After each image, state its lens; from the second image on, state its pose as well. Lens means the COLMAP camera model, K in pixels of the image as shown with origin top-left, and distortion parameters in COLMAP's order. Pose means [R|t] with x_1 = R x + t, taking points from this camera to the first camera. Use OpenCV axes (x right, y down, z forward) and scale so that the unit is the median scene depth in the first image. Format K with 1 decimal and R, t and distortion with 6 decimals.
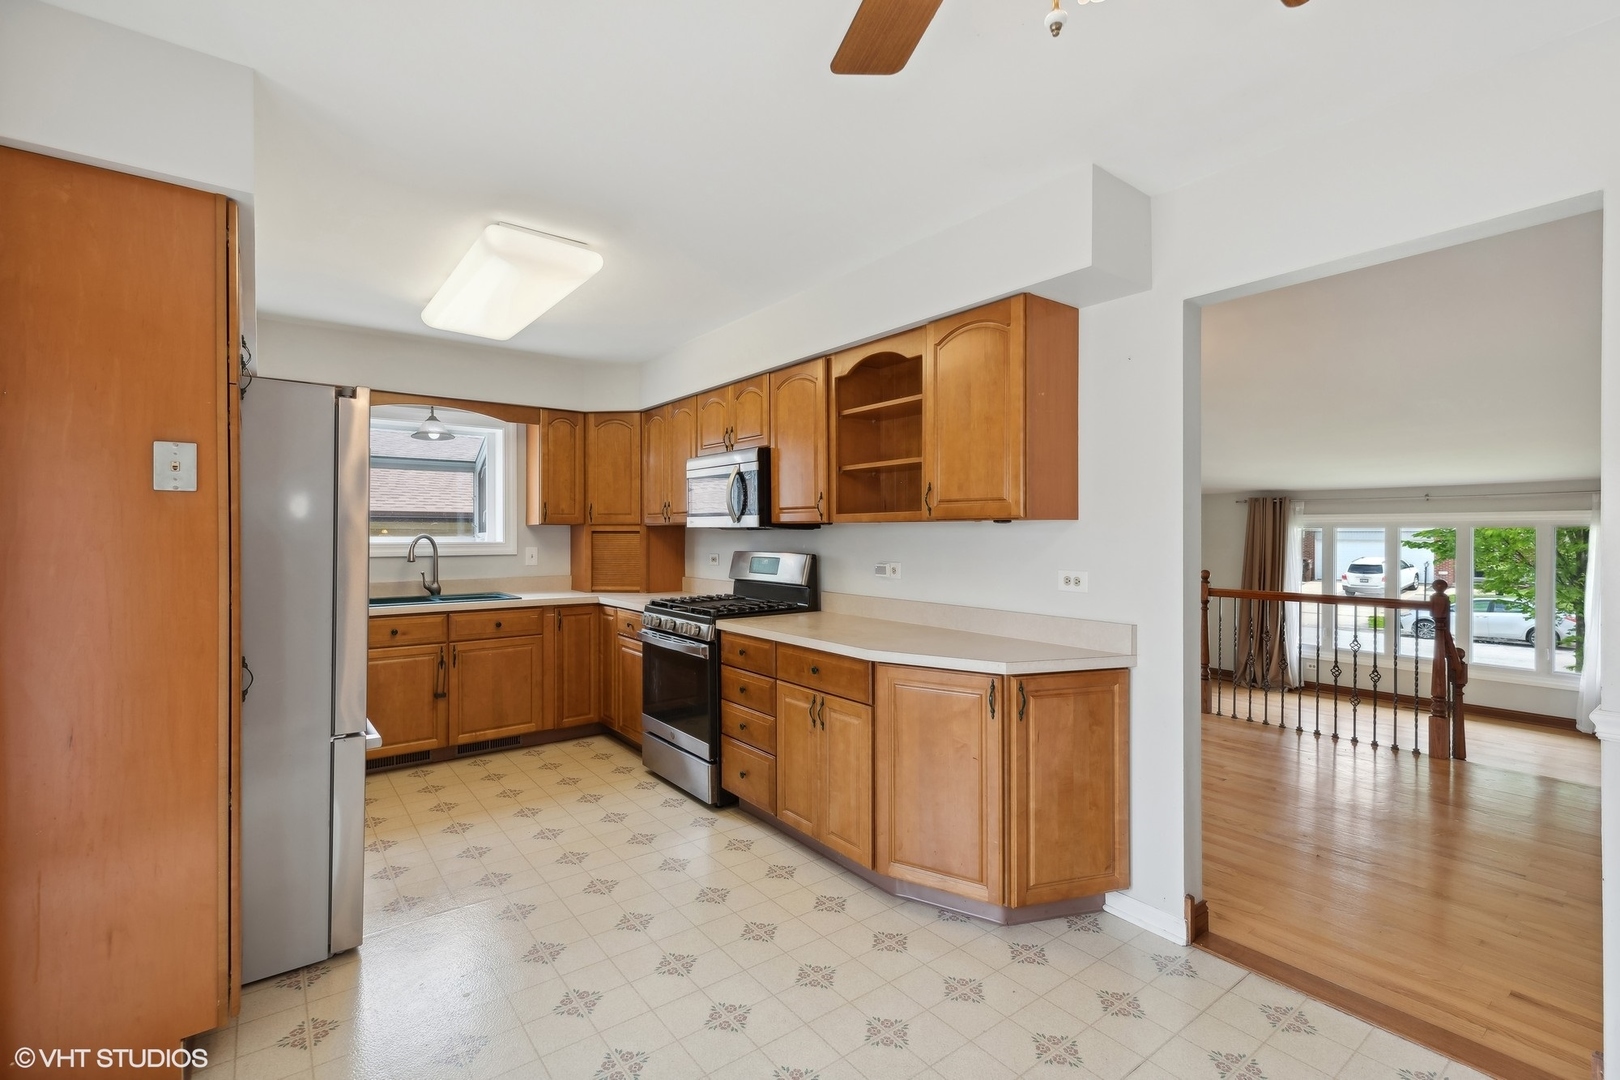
lens RADIAL K [[722.6, 0, 813.3], [0, 722.6, 532.0], [0, 0, 1]] dist [0.002075, 0.000283]
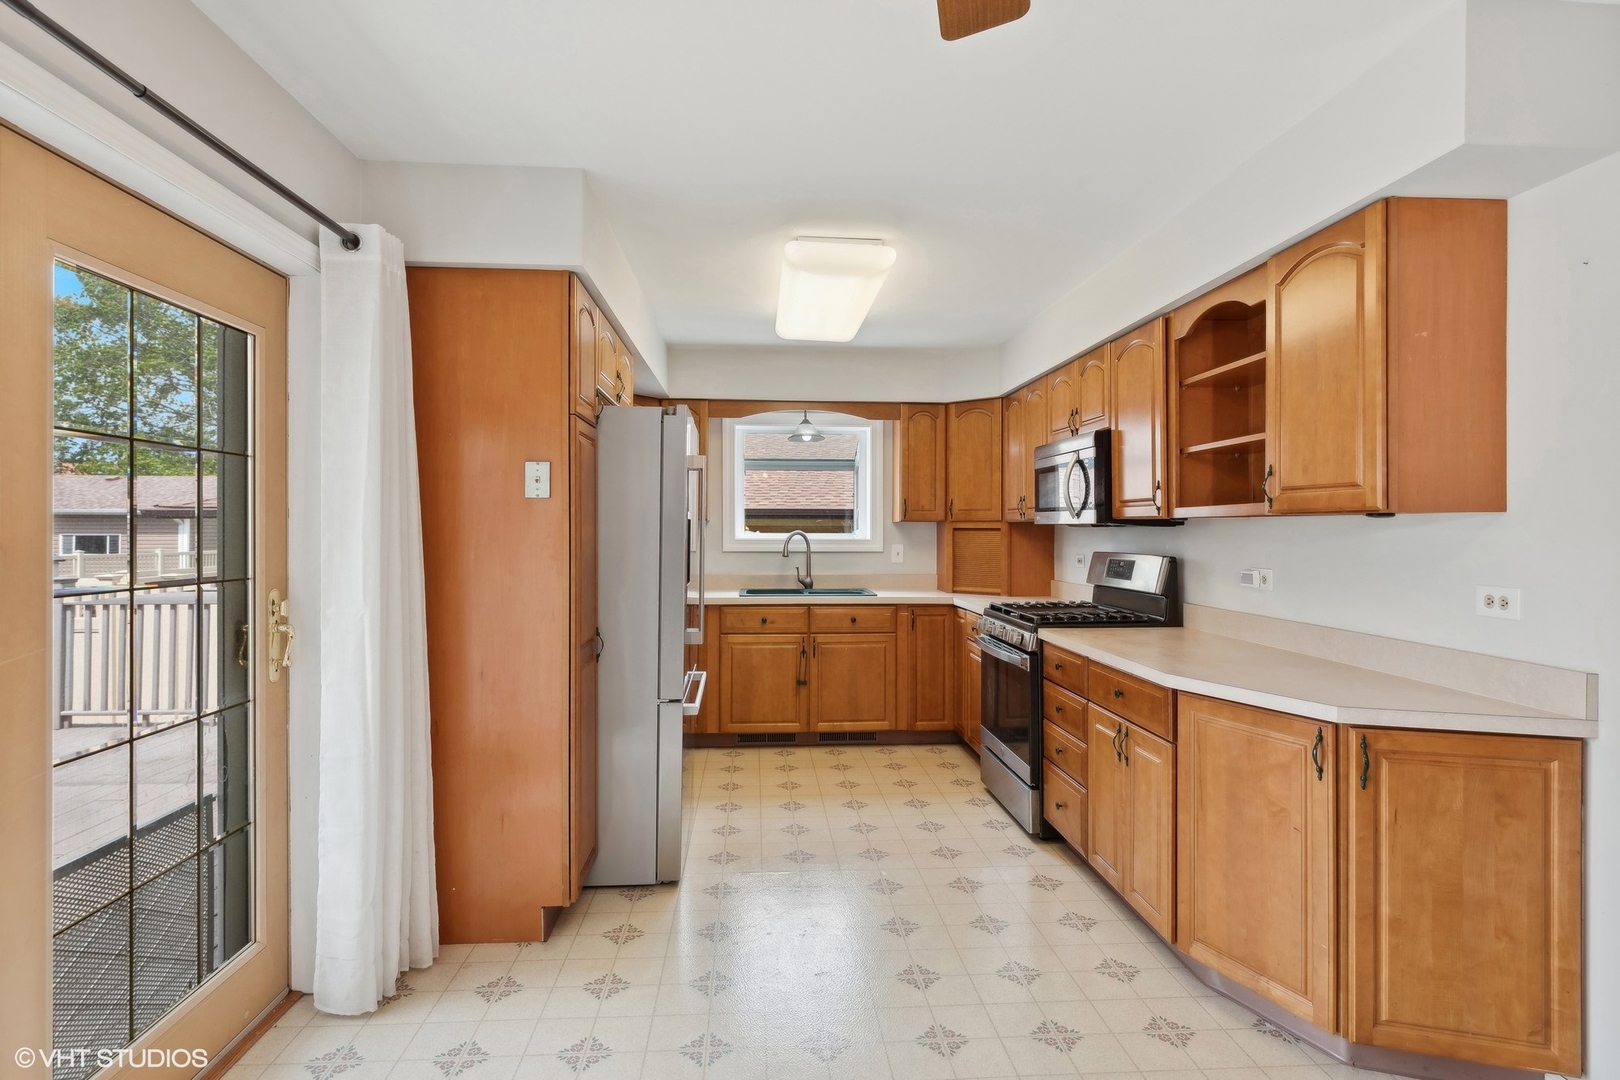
lens RADIAL K [[817.7, 0, 811.2], [0, 817.7, 528.4], [0, 0, 1]] dist [-0.012299, 0.003075]
pose [[0.835441, 0.001073, -0.549579, 0.230450], [-0.001655, 0.999998, -0.000564, -0.000002], [0.549578, 0.001380, 0.835441, 0.008662]]
